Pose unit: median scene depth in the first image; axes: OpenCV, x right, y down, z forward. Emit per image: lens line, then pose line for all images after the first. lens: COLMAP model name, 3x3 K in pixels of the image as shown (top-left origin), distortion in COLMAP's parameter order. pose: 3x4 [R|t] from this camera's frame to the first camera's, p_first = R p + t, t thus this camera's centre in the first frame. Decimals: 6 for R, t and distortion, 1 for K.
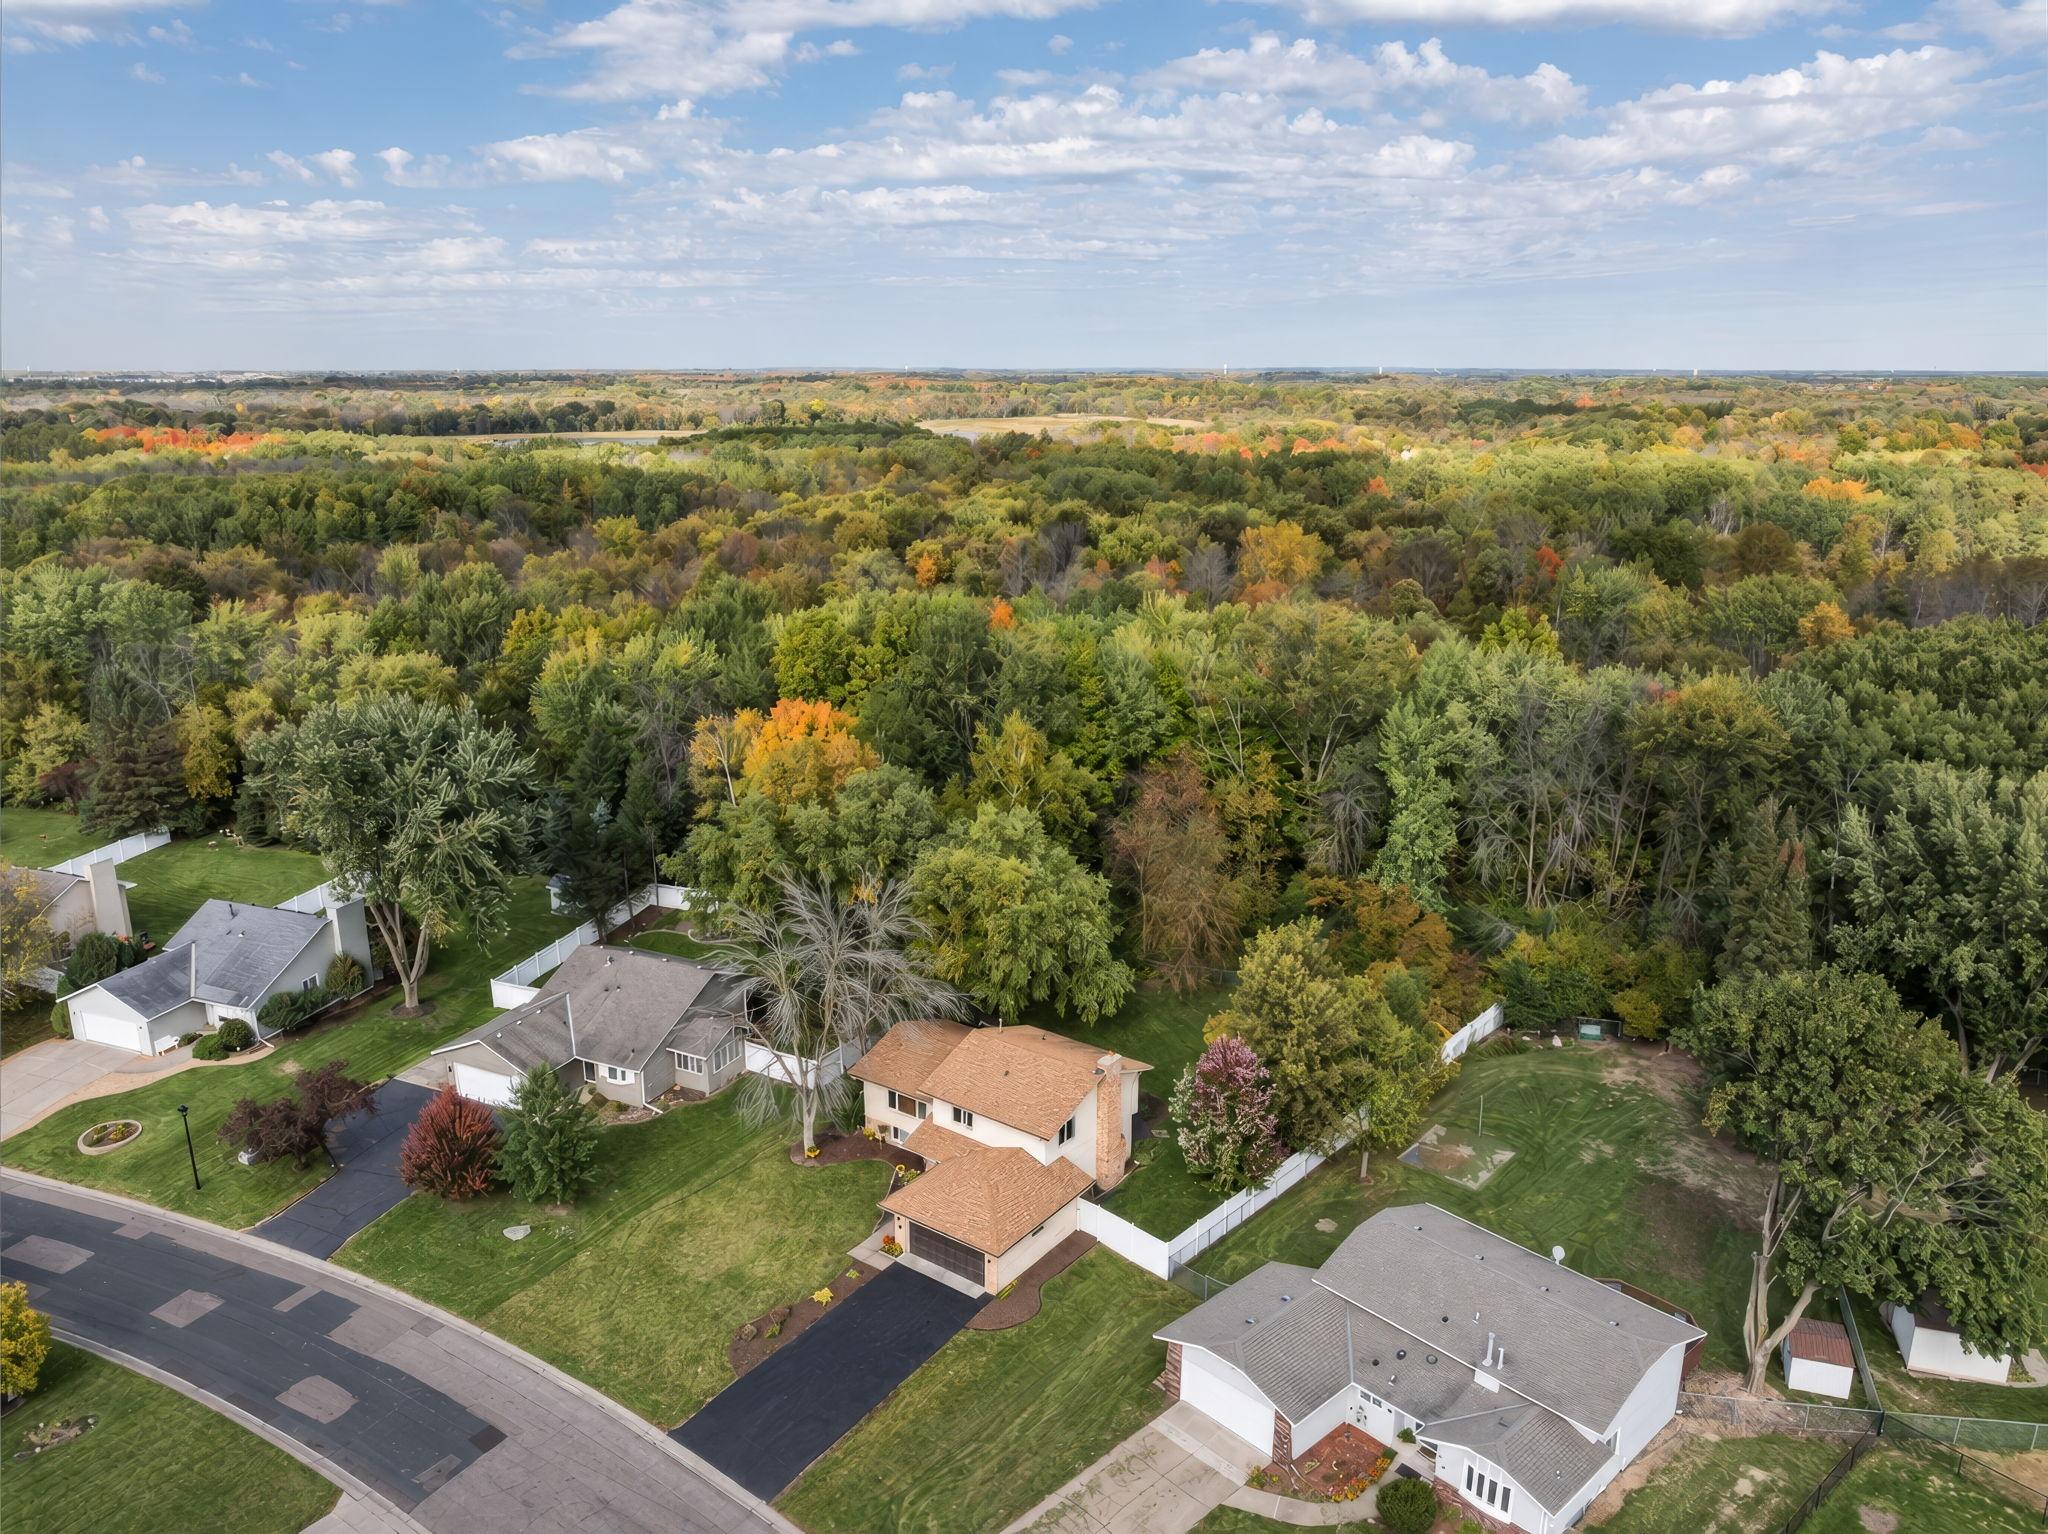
lens RADIAL K [[1474.7, 0, 1024.0], [0, 1474.7, 767.0], [0, 0, 1]] dist [-0.029954, -0.009771]
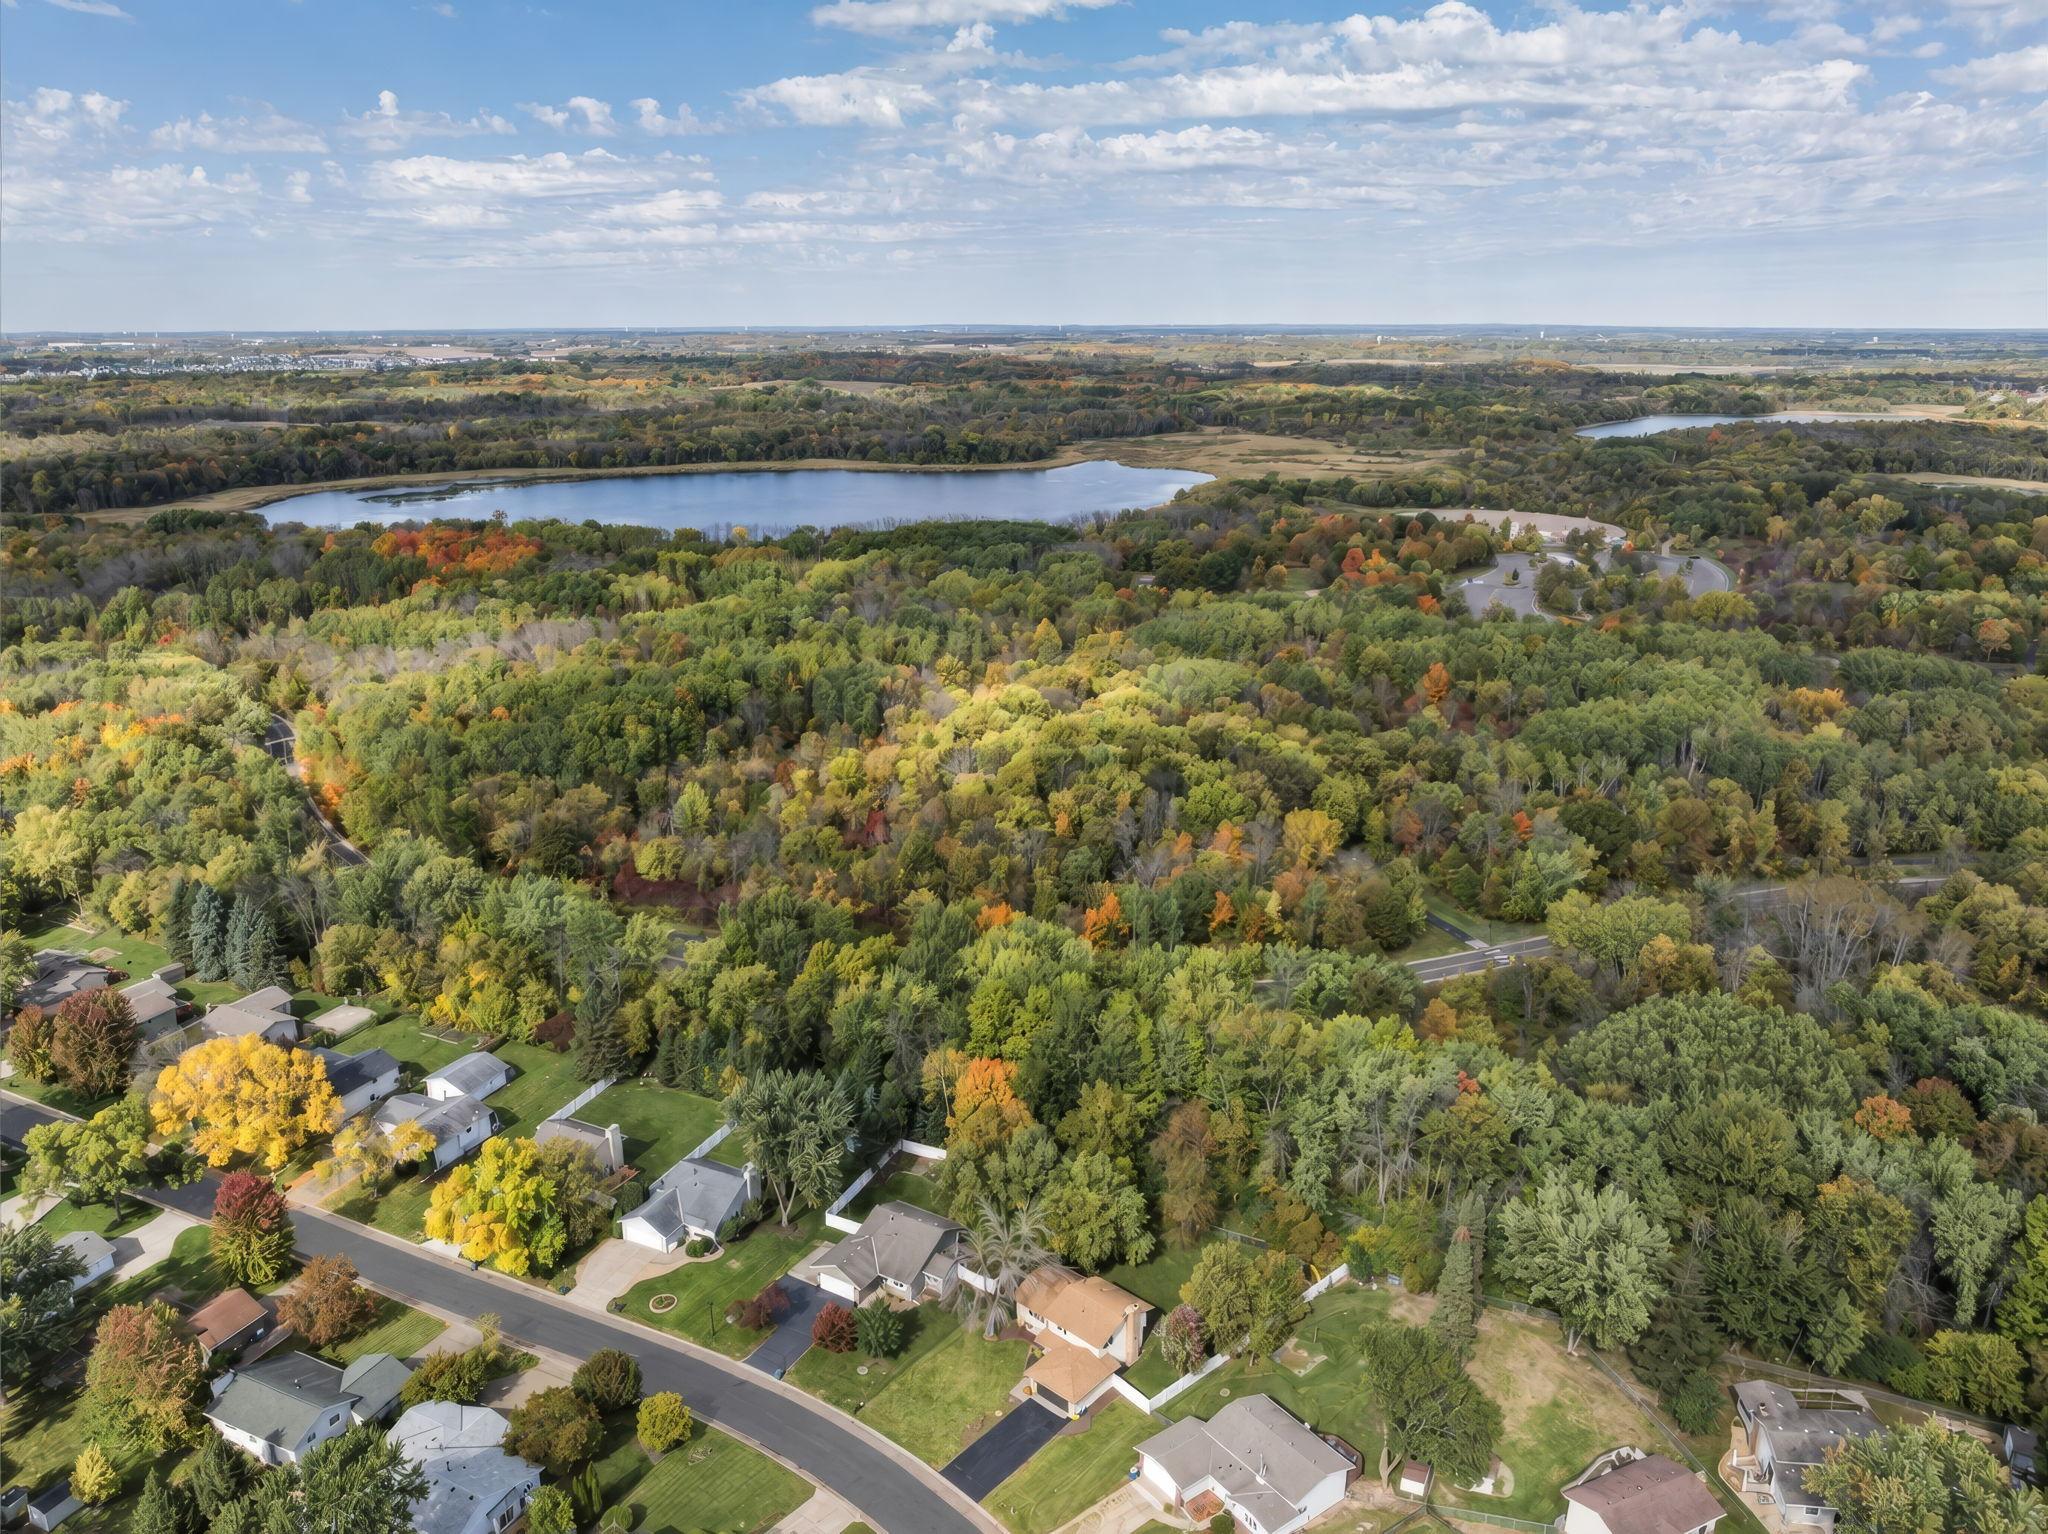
lens RADIAL K [[1474.7, 0, 1024.0], [0, 1474.7, 767.0], [0, 0, 1]] dist [-0.029954, -0.009771]
pose [[0.995007, 0.032104, -0.094498, 0.076979], [-0.028937, 0.998979, 0.034695, -0.638847], [0.095515, -0.031787, 0.994920, -1.093405]]
